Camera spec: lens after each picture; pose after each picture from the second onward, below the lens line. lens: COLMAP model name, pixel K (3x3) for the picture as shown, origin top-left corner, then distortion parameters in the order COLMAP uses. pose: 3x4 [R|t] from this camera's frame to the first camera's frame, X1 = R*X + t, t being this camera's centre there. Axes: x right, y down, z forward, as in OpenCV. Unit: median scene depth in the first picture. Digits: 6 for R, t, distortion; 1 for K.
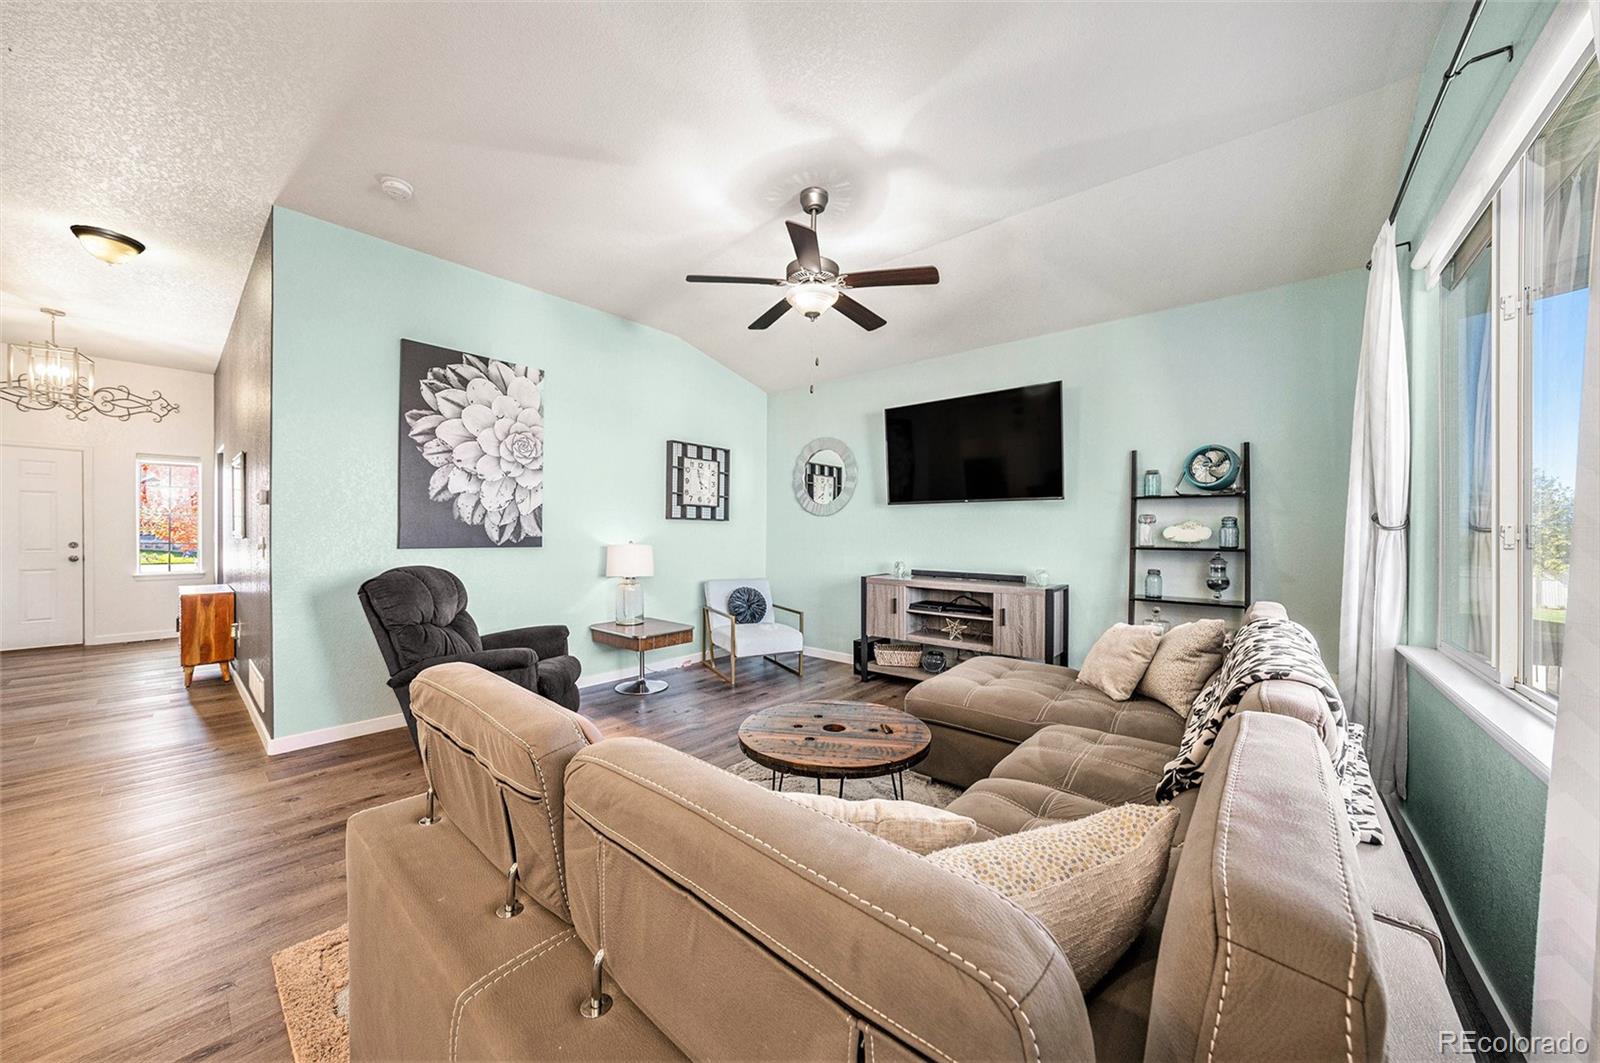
lens RADIAL K [[550.3, 0, 800.4], [0, 550.3, 538.5], [0, 0, 1]] dist [-0.000973, 0.000060]
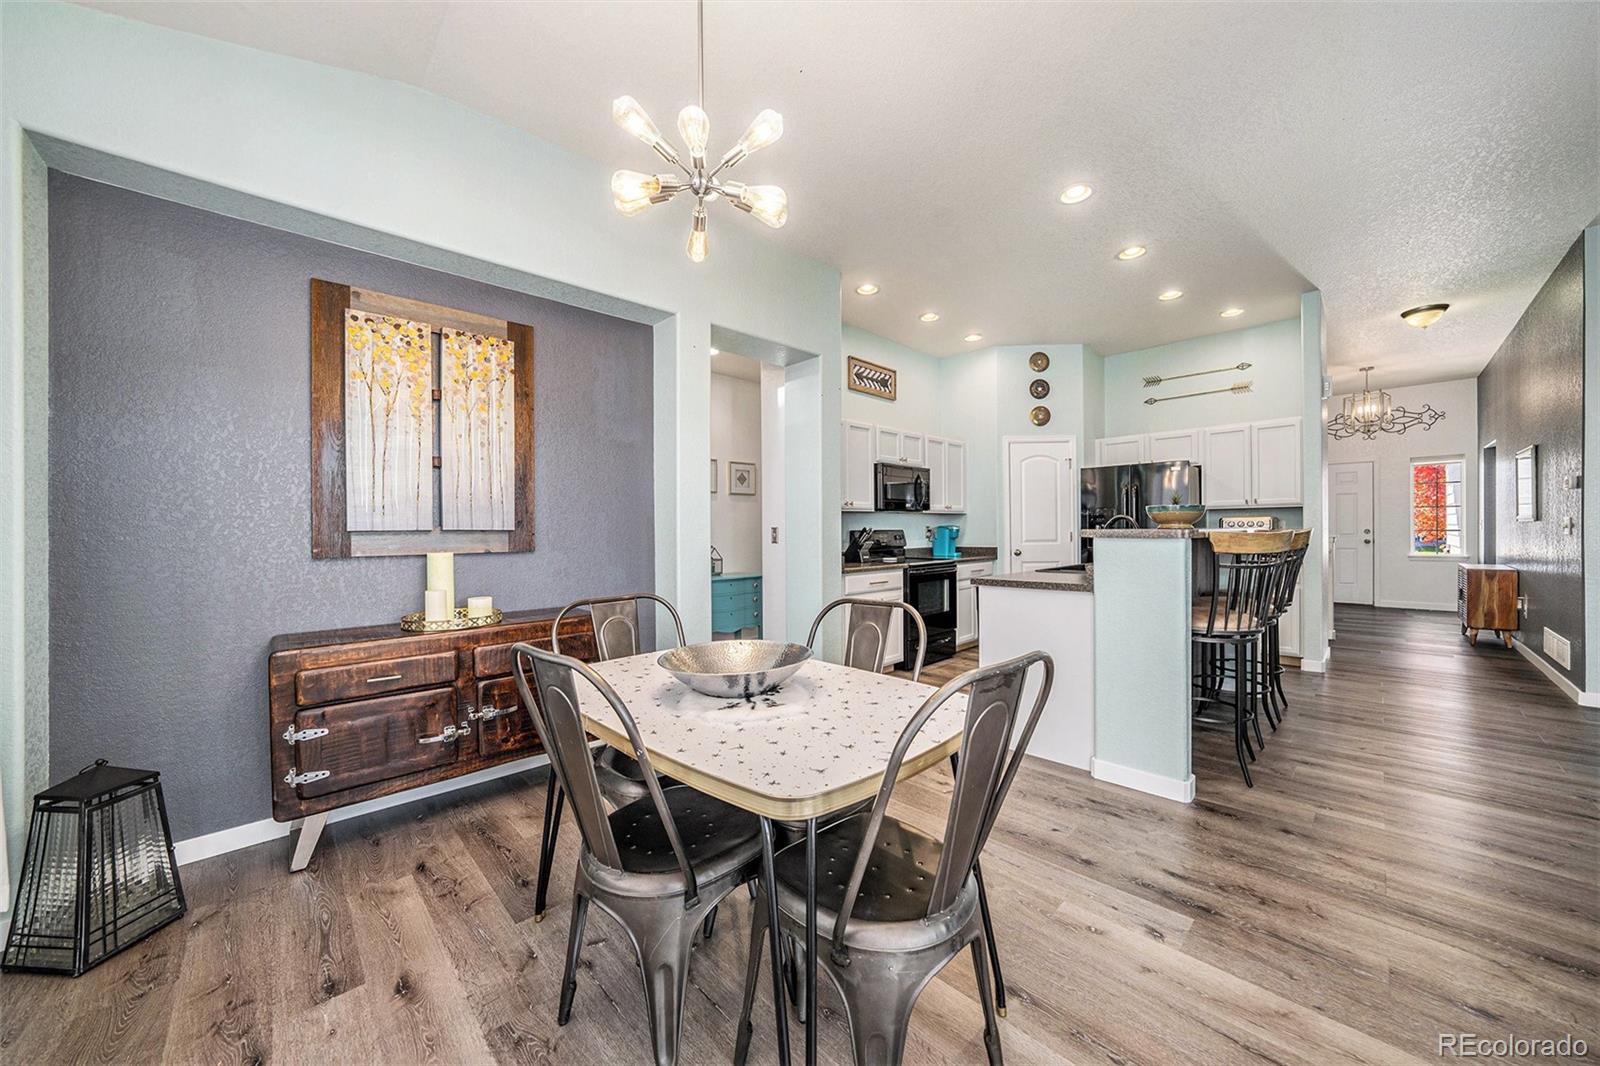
lens RADIAL K [[550.3, 0, 801.8], [0, 550.3, 535.2], [0, 0, 1]] dist [-0.000973, 0.000060]
pose [[-0.094286, -0.001069, -0.995545, 0.232472], [0.005335, 0.999985, -0.001579, 0.020482], [0.995531, -0.005460, -0.094279, -0.358802]]
